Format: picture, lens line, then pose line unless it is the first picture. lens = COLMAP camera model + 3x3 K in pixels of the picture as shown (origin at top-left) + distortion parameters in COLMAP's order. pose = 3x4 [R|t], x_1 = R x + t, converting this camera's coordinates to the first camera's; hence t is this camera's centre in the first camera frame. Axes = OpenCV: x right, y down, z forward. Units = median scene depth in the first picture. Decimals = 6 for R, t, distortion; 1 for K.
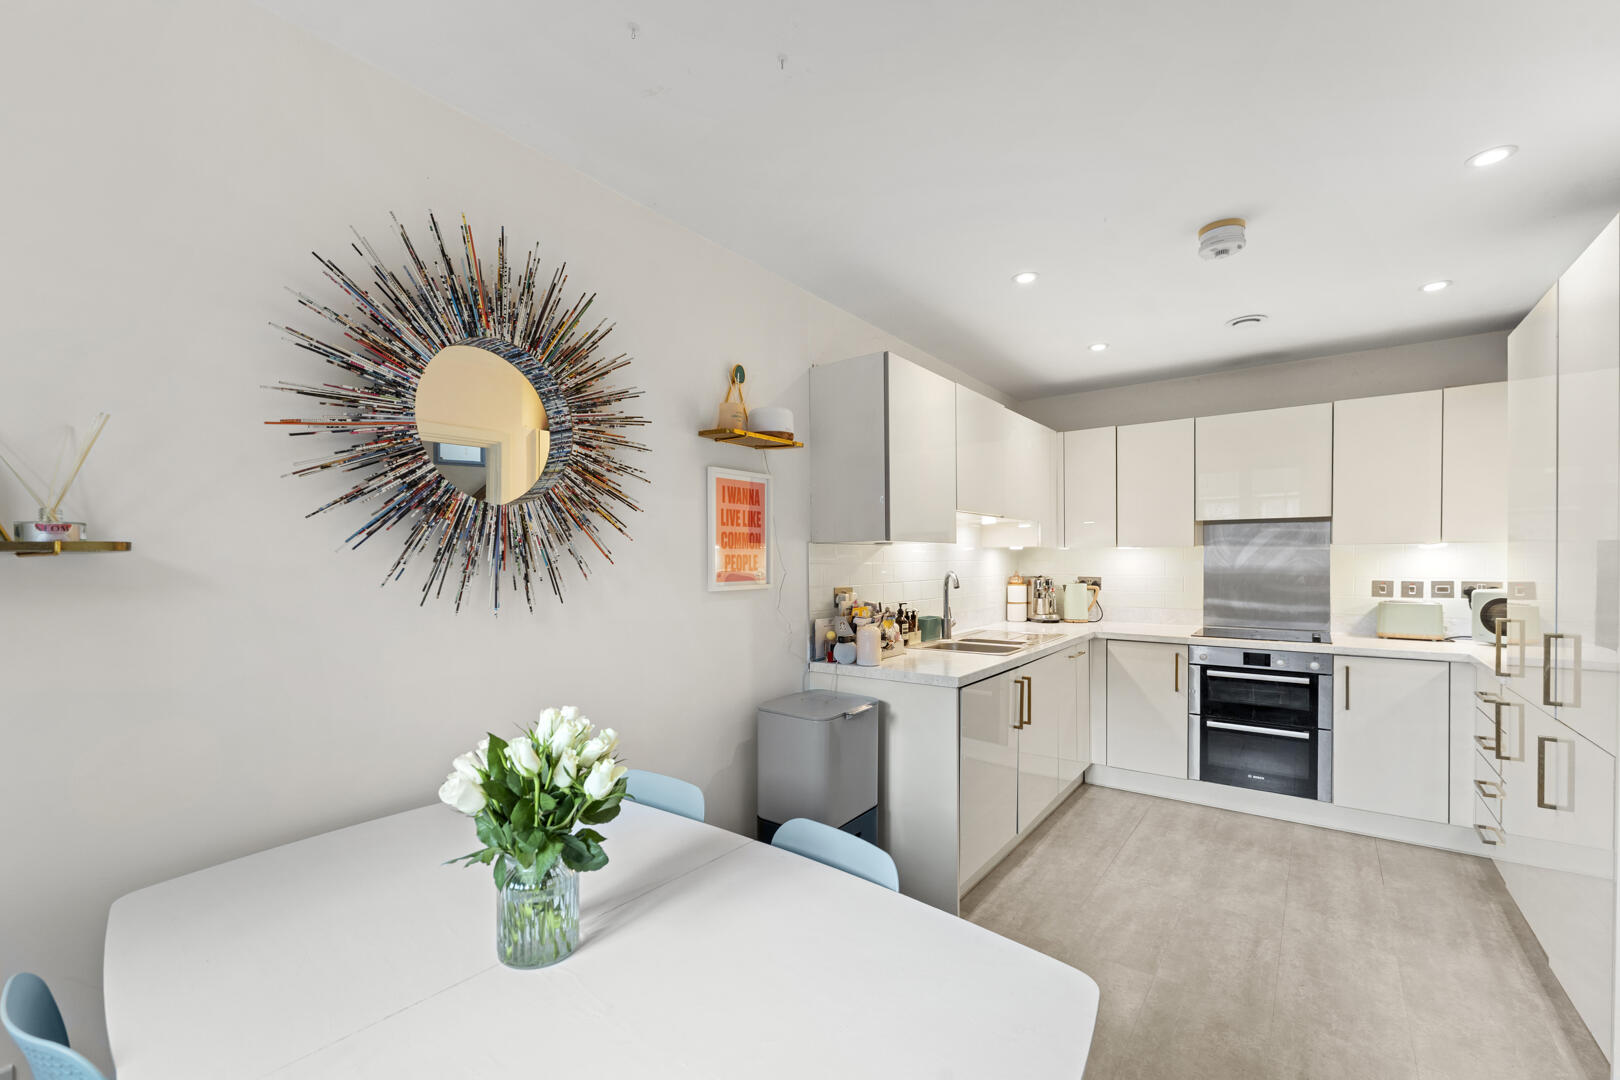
lens RADIAL K [[648.0, 0, 796.8], [0, 648.0, 568.4], [0, 0, 1]] dist [-0.004655, -0.000231]
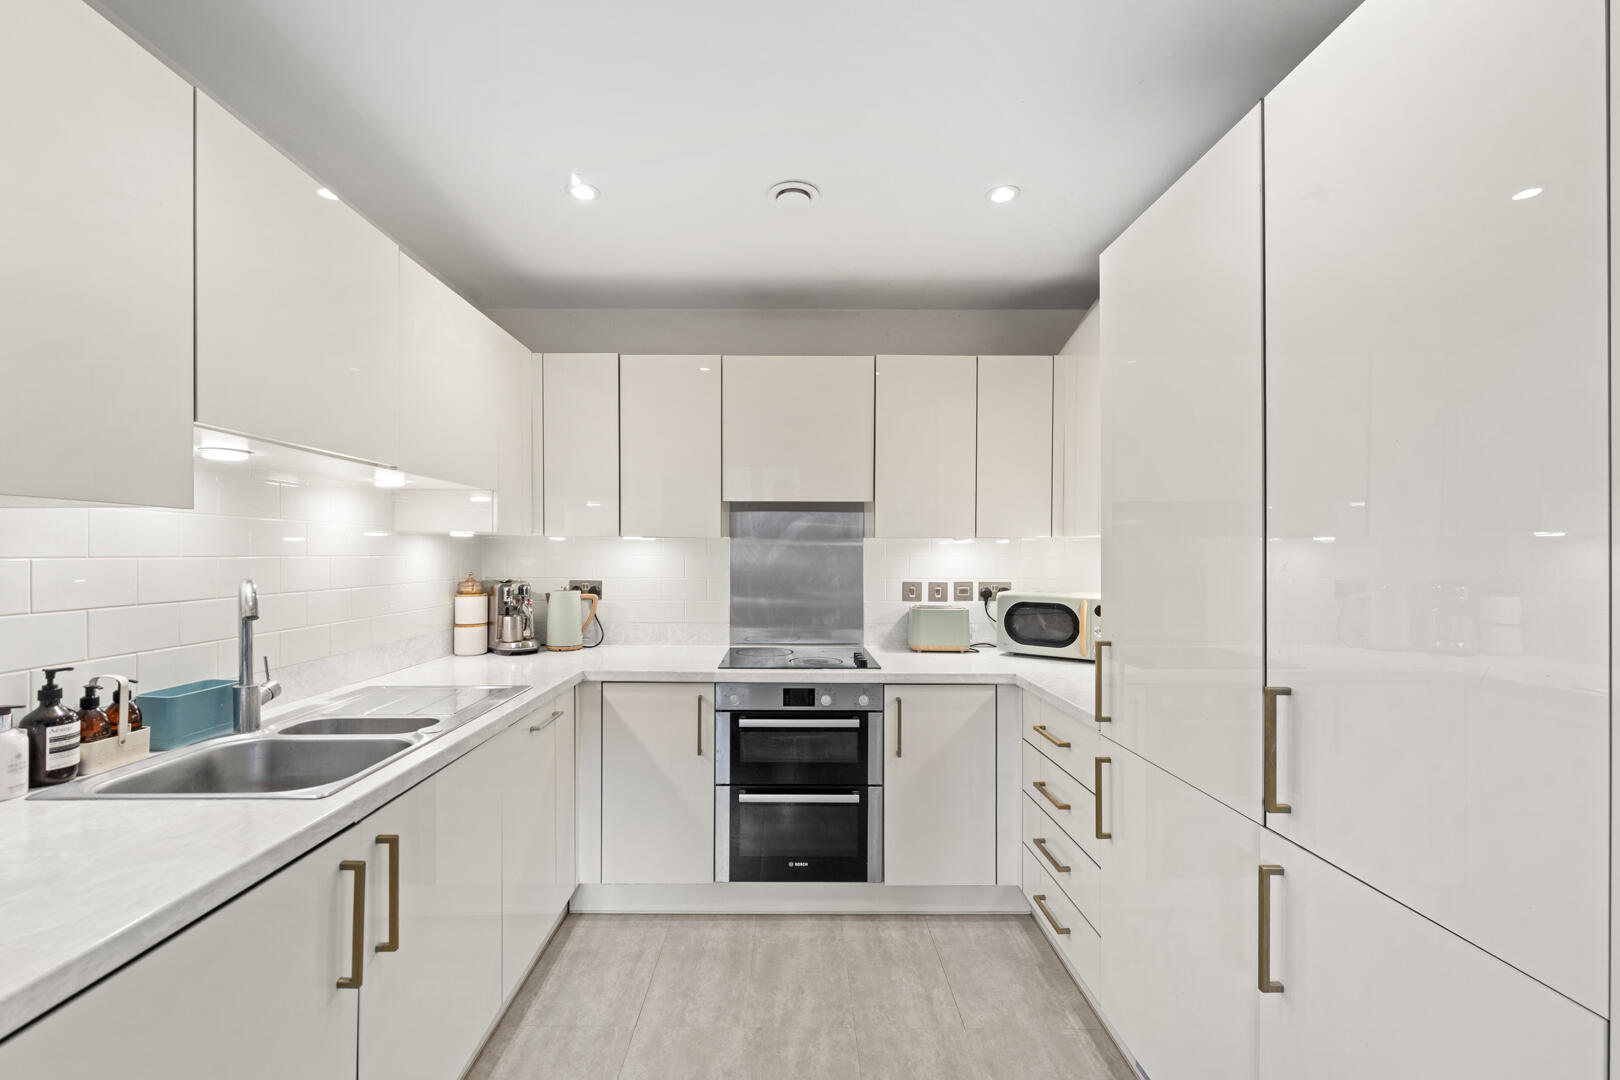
lens RADIAL K [[648.0, 0, 807.4], [0, 648.0, 553.4], [0, 0, 1]] dist [-0.004655, -0.000231]
pose [[0.762901, 0.008698, 0.646457, 0.245824], [0.001361, 0.999886, -0.015059, -0.005970], [-0.646514, 0.012368, 0.762802, 0.428959]]
